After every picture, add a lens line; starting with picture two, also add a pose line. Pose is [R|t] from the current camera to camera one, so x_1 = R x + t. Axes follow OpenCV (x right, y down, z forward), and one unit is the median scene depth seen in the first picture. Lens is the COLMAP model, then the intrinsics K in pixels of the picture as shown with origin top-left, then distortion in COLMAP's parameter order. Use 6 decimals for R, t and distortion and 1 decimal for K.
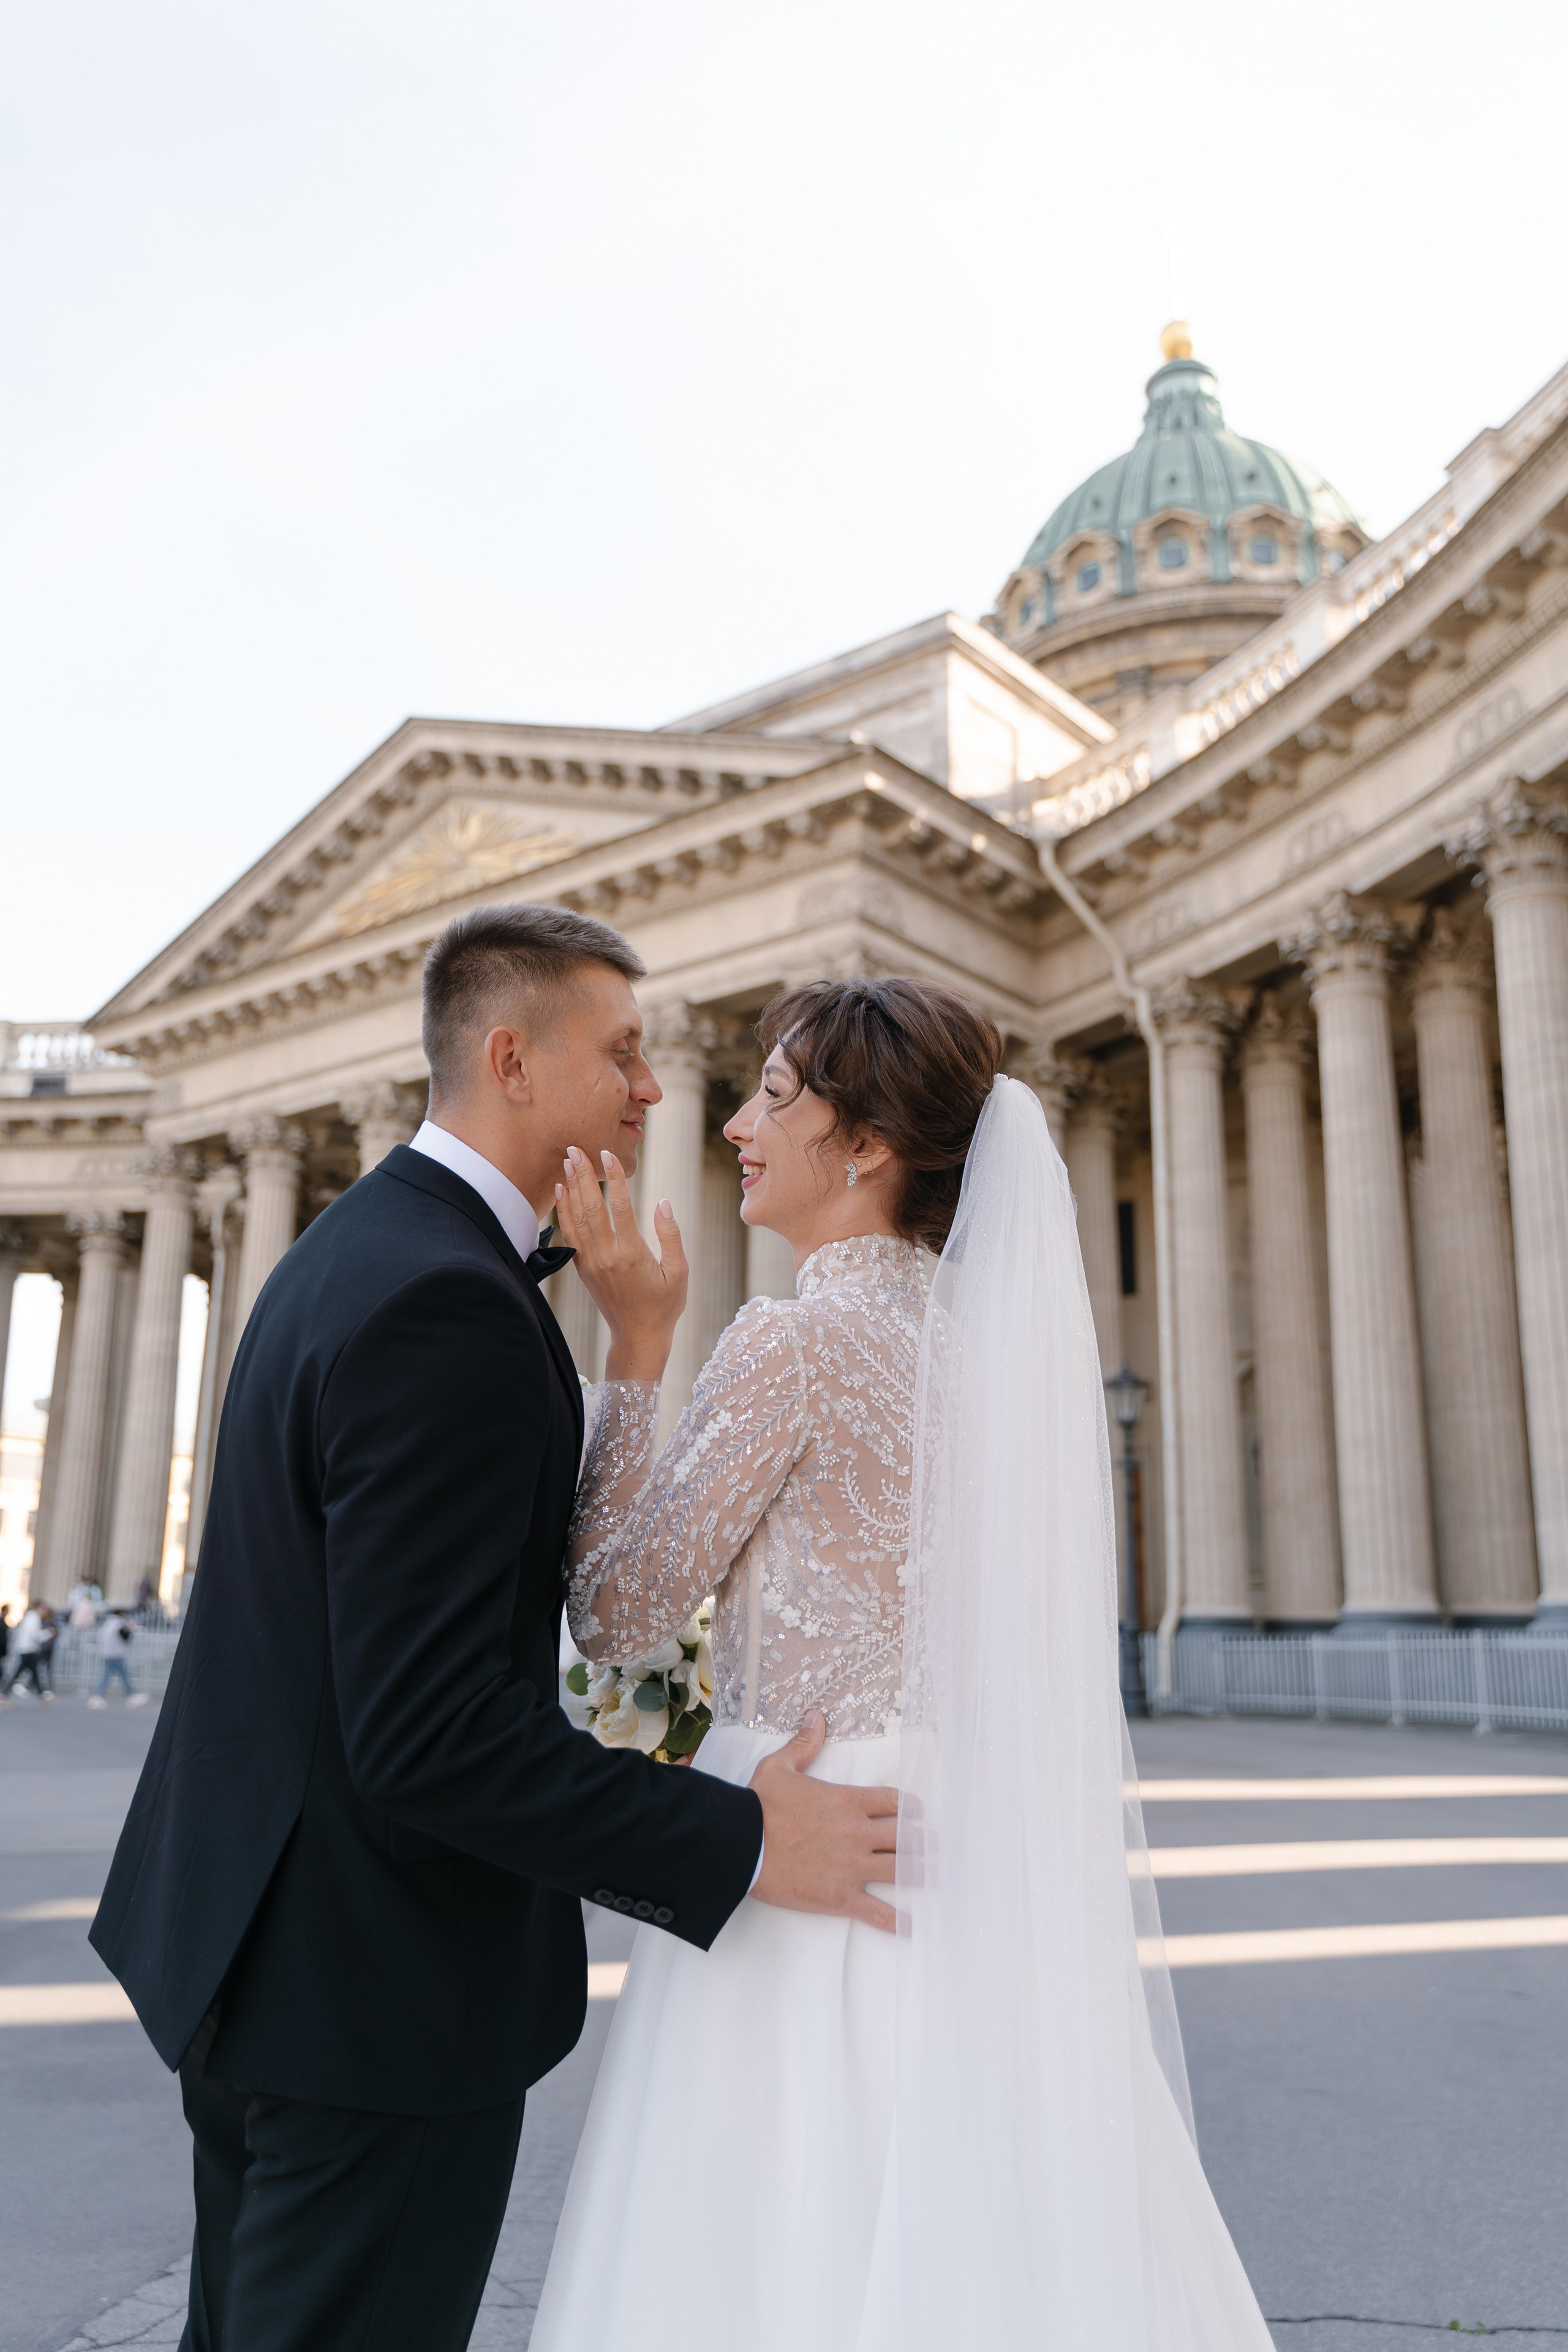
lens RADIAL K [[1853.6, 0, 799.6], [0, 1853.6, 1163.9], [0, 0, 1]] dist [-0.000584, 0.001052]
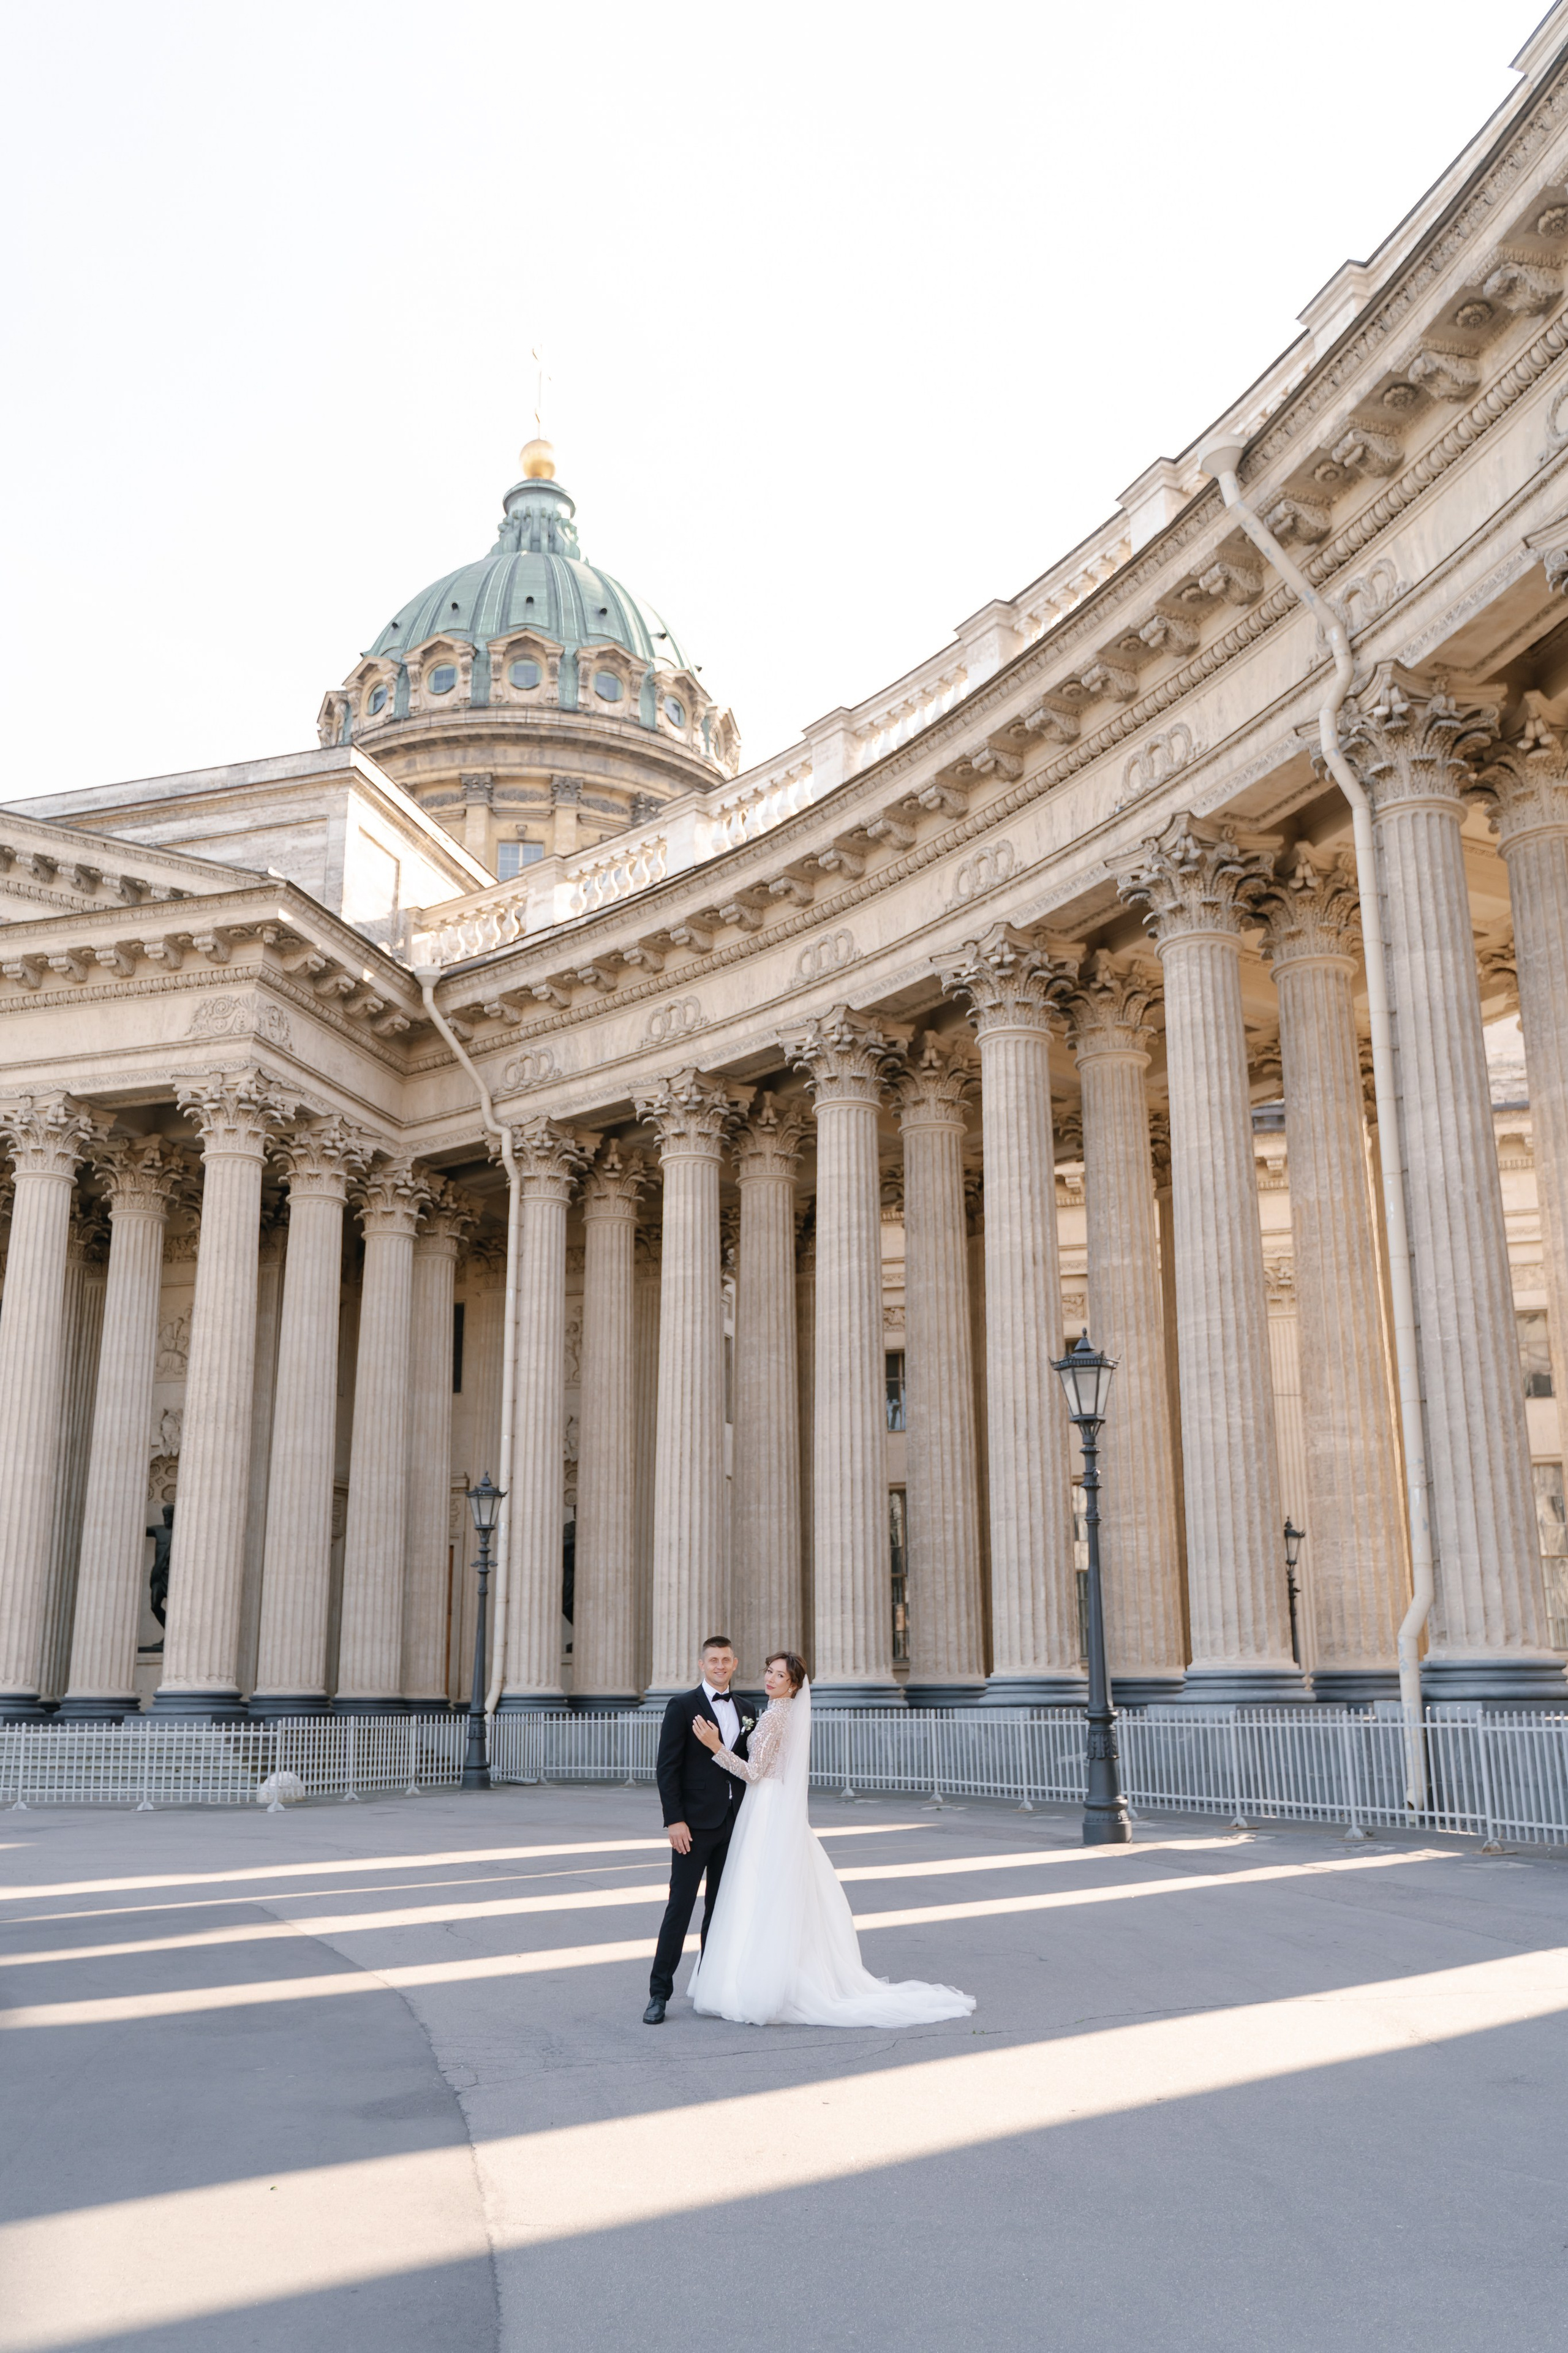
lens RADIAL K [[1917.8, 0, 784.6], [0, 1917.8, 1222.2], [0, 0, 1]] dist [-0.028296, 0.012576]
pose [[0.922413, 0.074587, 0.378933, -0.092350], [-0.078512, 0.996900, -0.005108, -0.044781], [-0.378139, -0.025039, 0.925410, -0.123817]]
